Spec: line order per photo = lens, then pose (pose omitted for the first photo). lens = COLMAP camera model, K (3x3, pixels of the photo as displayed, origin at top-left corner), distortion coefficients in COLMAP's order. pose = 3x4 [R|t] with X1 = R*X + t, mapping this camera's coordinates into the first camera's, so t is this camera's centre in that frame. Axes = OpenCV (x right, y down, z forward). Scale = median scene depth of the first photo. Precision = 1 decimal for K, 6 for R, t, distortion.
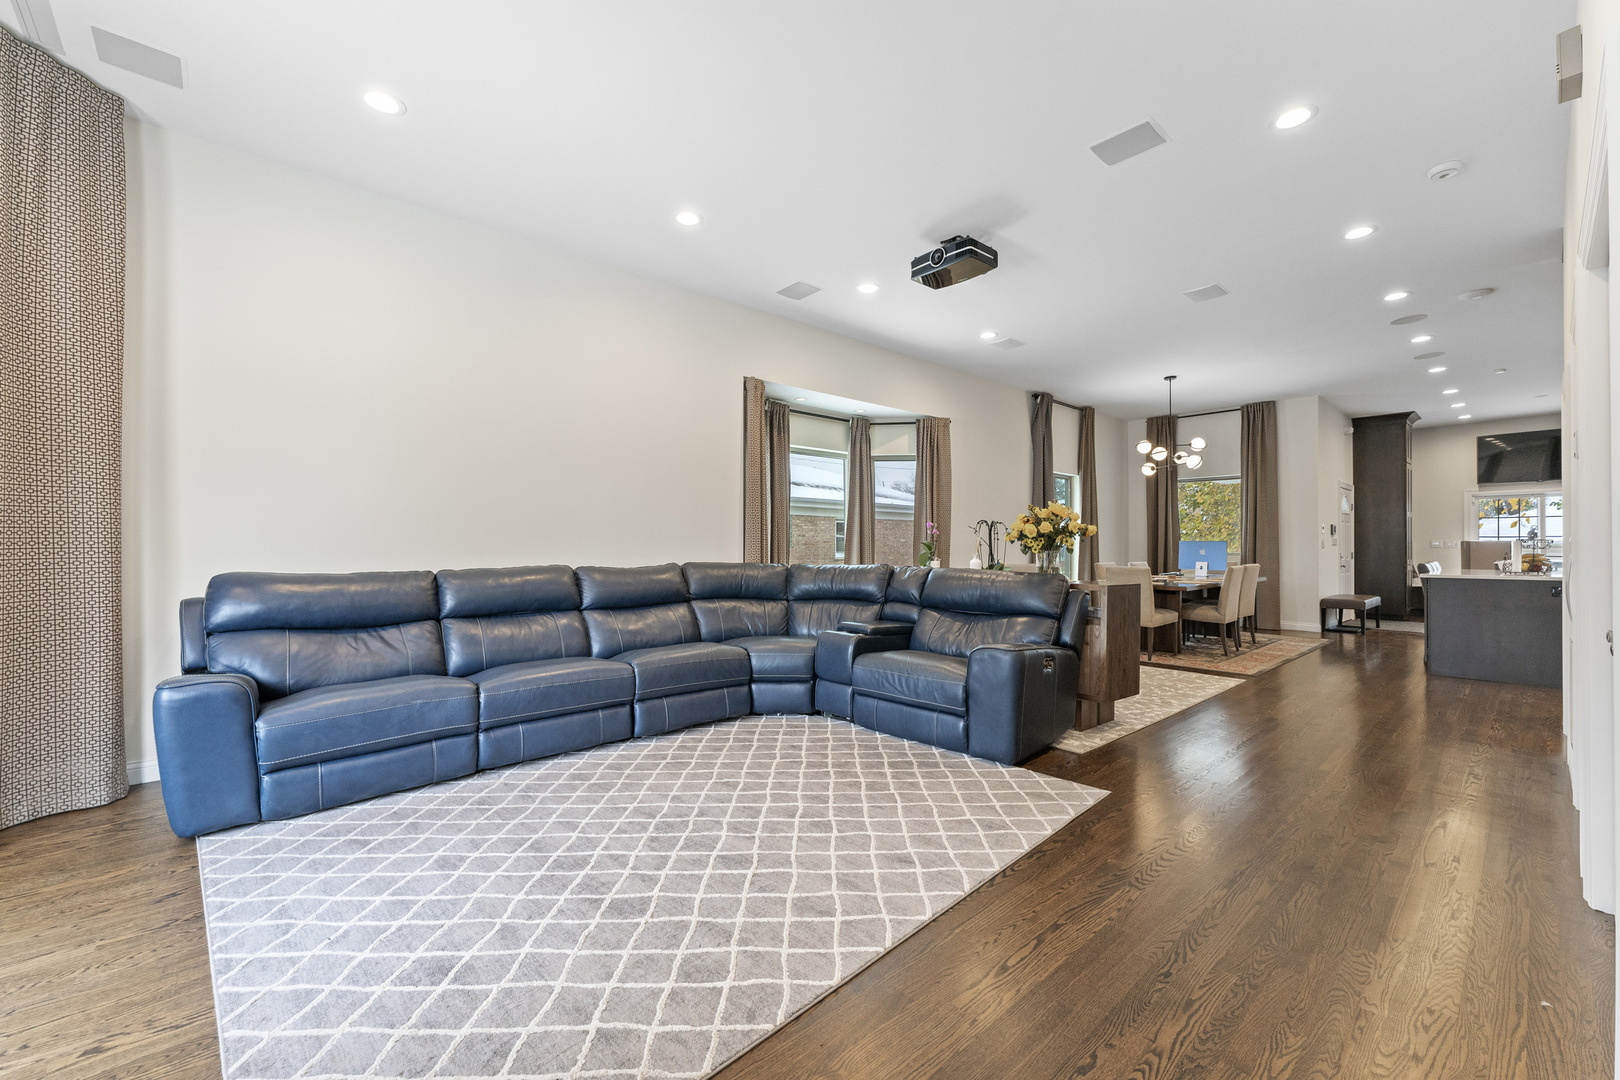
lens RADIAL K [[649.0, 0, 805.7], [0, 649.0, 544.6], [0, 0, 1]] dist [-0.001742, 0.001432]
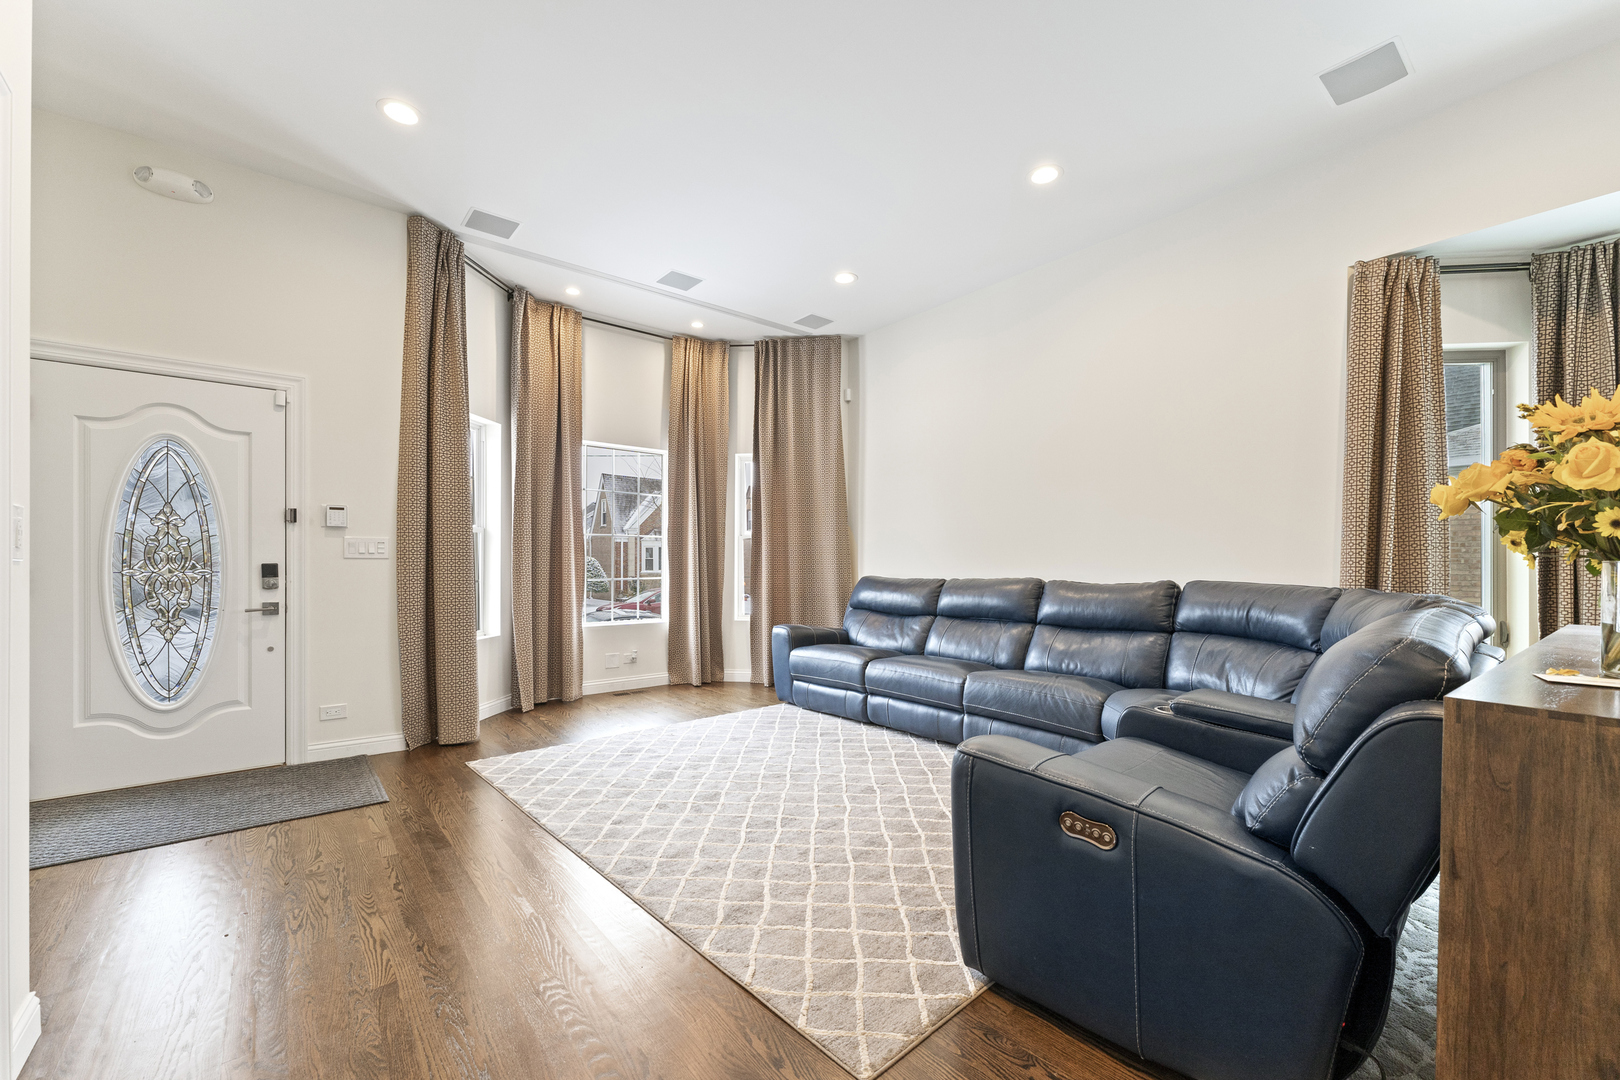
lens RADIAL K [[649.0, 0, 803.6], [0, 649.0, 560.9], [0, 0, 1]] dist [-0.001742, 0.001432]
pose [[-0.043555, -0.005866, -0.999034, 0.334221], [0.001408, 0.999981, -0.005933, 0.005428], [0.999050, -0.001665, -0.043546, 0.349887]]
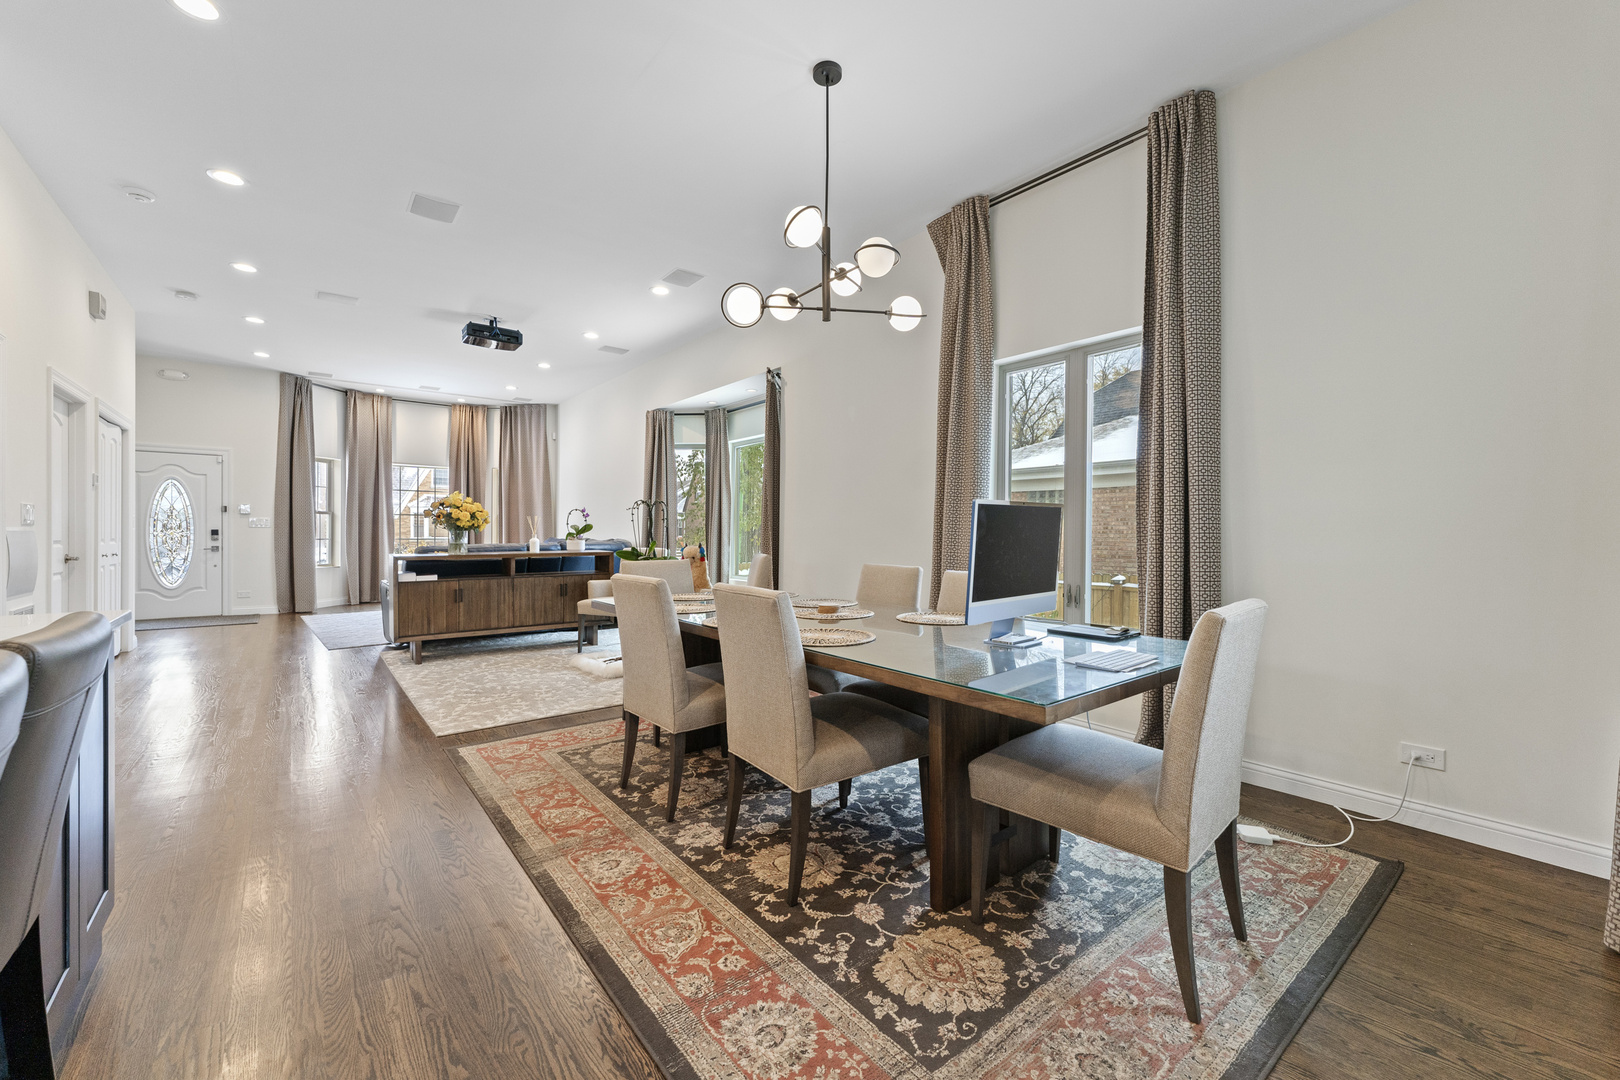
lens RADIAL K [[649.0, 0, 810.6], [0, 649.0, 533.6], [0, 0, 1]] dist [-0.001742, 0.001432]
pose [[-0.048617, 0.001816, -0.998816, 0.874660], [-0.003296, 0.999993, 0.001979, 0.005228], [0.998812, 0.003388, -0.048611, 0.942385]]
